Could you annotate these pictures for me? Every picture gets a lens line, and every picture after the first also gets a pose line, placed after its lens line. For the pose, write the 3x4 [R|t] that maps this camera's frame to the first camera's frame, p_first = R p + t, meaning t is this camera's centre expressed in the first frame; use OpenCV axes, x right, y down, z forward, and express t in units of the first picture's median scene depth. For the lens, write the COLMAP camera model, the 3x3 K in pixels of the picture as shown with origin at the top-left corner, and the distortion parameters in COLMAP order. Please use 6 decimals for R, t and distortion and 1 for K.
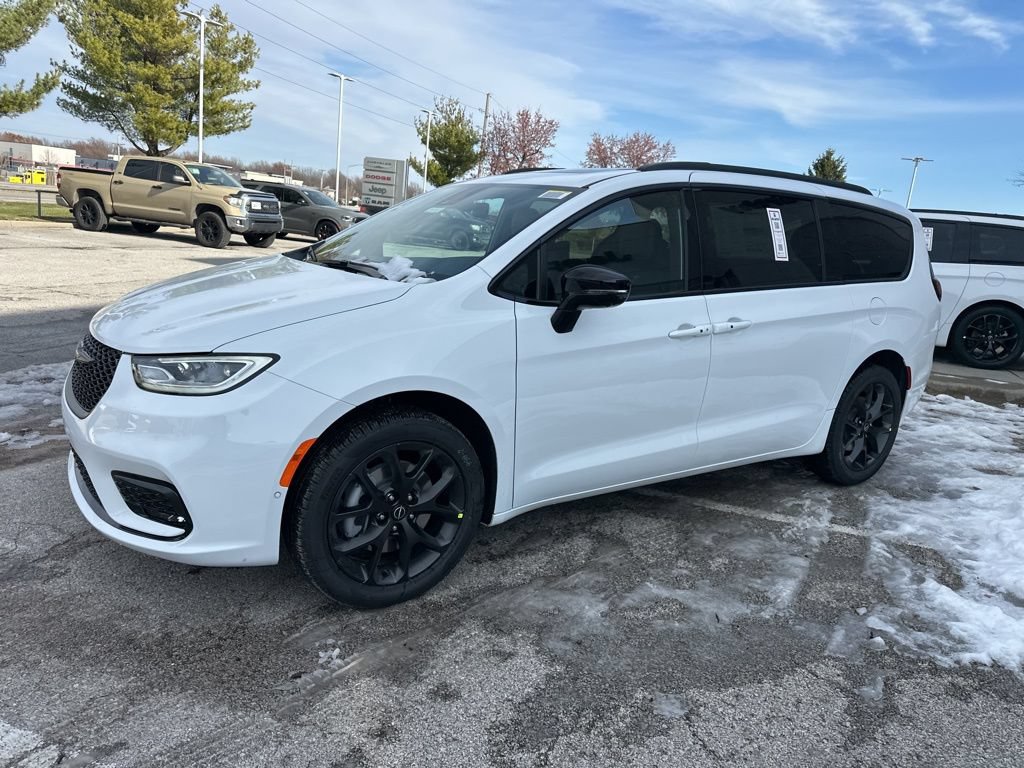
lens RADIAL K [[716.0, 0, 510.6], [0, 716.0, 384.2], [0, 0, 1]] dist [0.037684, -0.045463]
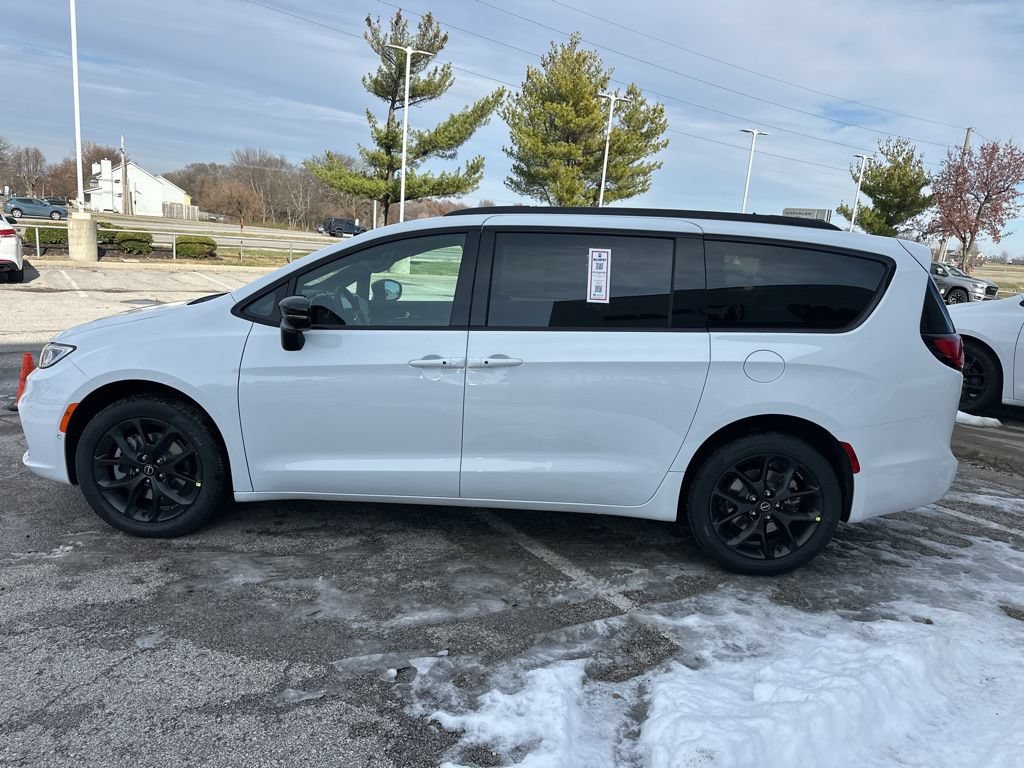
lens RADIAL K [[716.0, 0, 510.6], [0, 716.0, 384.2], [0, 0, 1]] dist [0.037684, -0.045463]
pose [[0.811394, 0.084486, -0.578361, 0.883549], [-0.126184, 0.991484, -0.032193, -0.019802], [0.570716, 0.099102, 0.815146, 0.183740]]
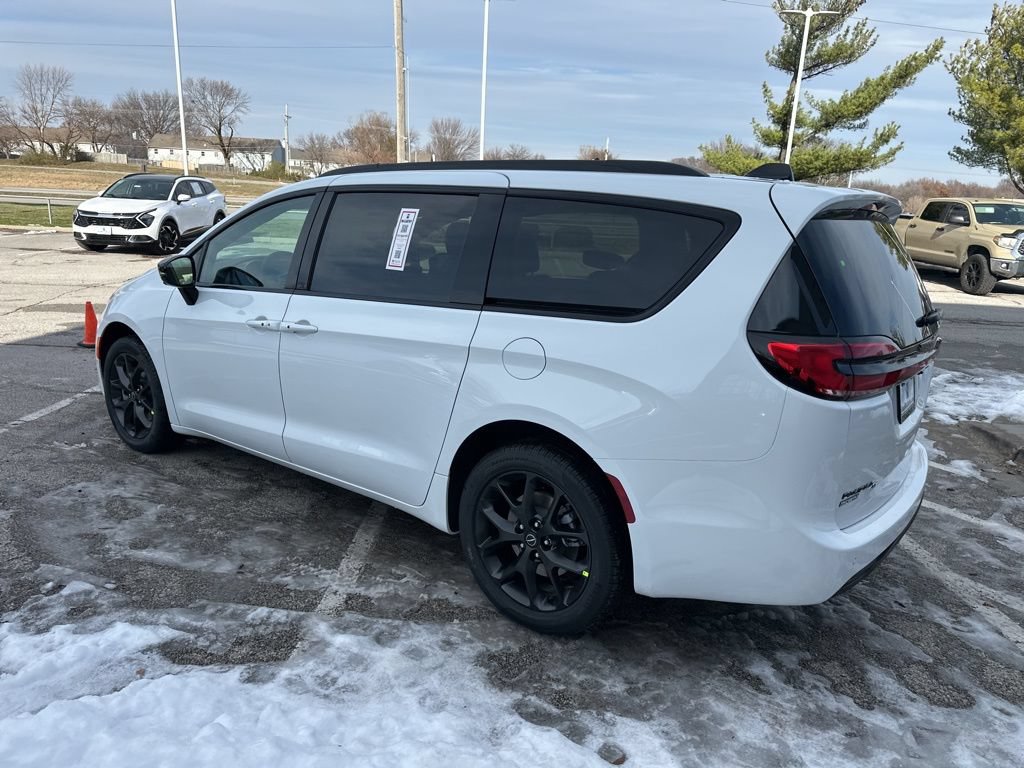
lens RADIAL K [[717.7, 0, 510.9], [0, 717.7, 389.2], [0, 0, 1]] dist [0.035659, -0.042462]
pose [[0.317576, 0.169148, -0.933024, 1.291883], [-0.227959, 0.968723, 0.098029, -0.156838], [0.920424, 0.181560, 0.346202, 0.907482]]
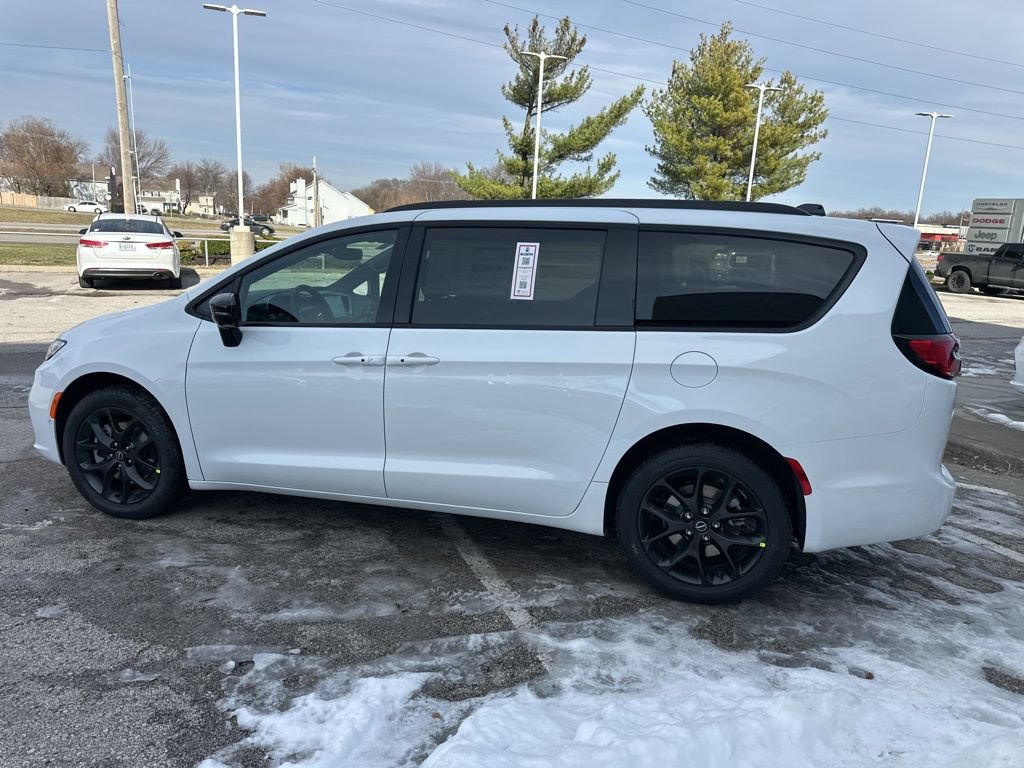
lens RADIAL K [[716.0, 0, 510.6], [0, 716.0, 384.2], [0, 0, 1]] dist [0.037684, -0.045463]
pose [[0.656649, 0.096792, -0.747960, 1.103062], [-0.152759, 0.988244, -0.006224, -0.061264], [0.738564, 0.118345, 0.663715, 0.430967]]
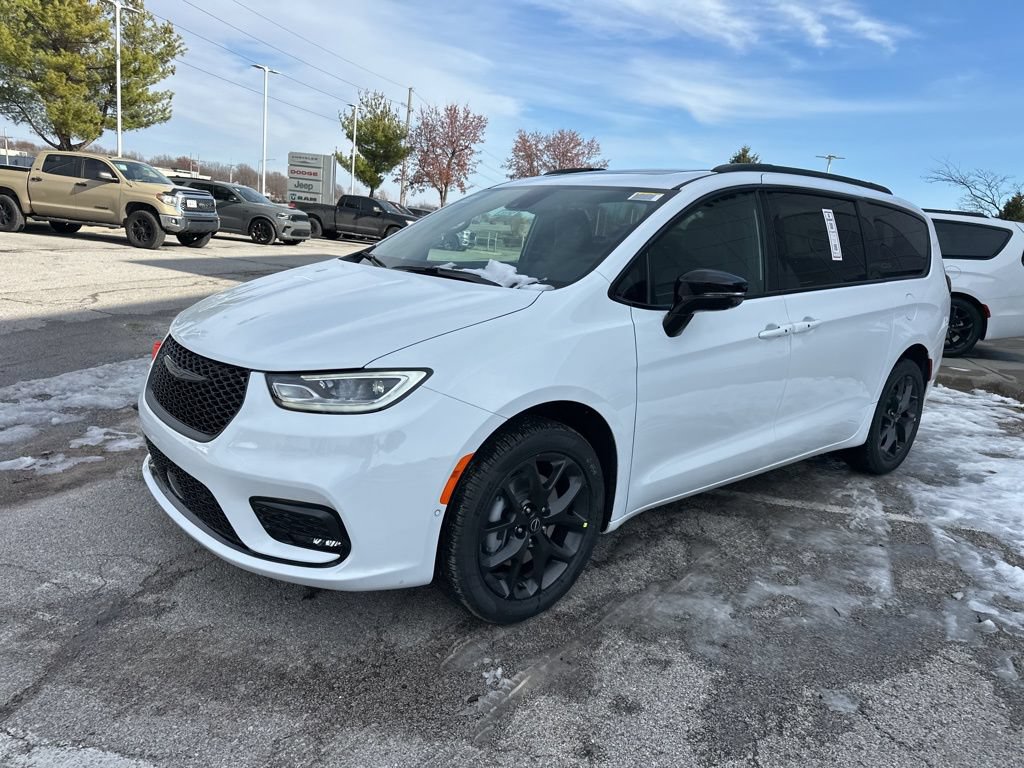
lens RADIAL K [[717.7, 0, 510.9], [0, 717.7, 389.2], [0, 0, 1]] dist [0.035659, -0.042462]
pose [[0.993889, -0.030304, 0.106141, -0.212479], [0.029115, 0.999495, 0.012732, -0.014533], [-0.106473, -0.009564, 0.994270, 0.021627]]
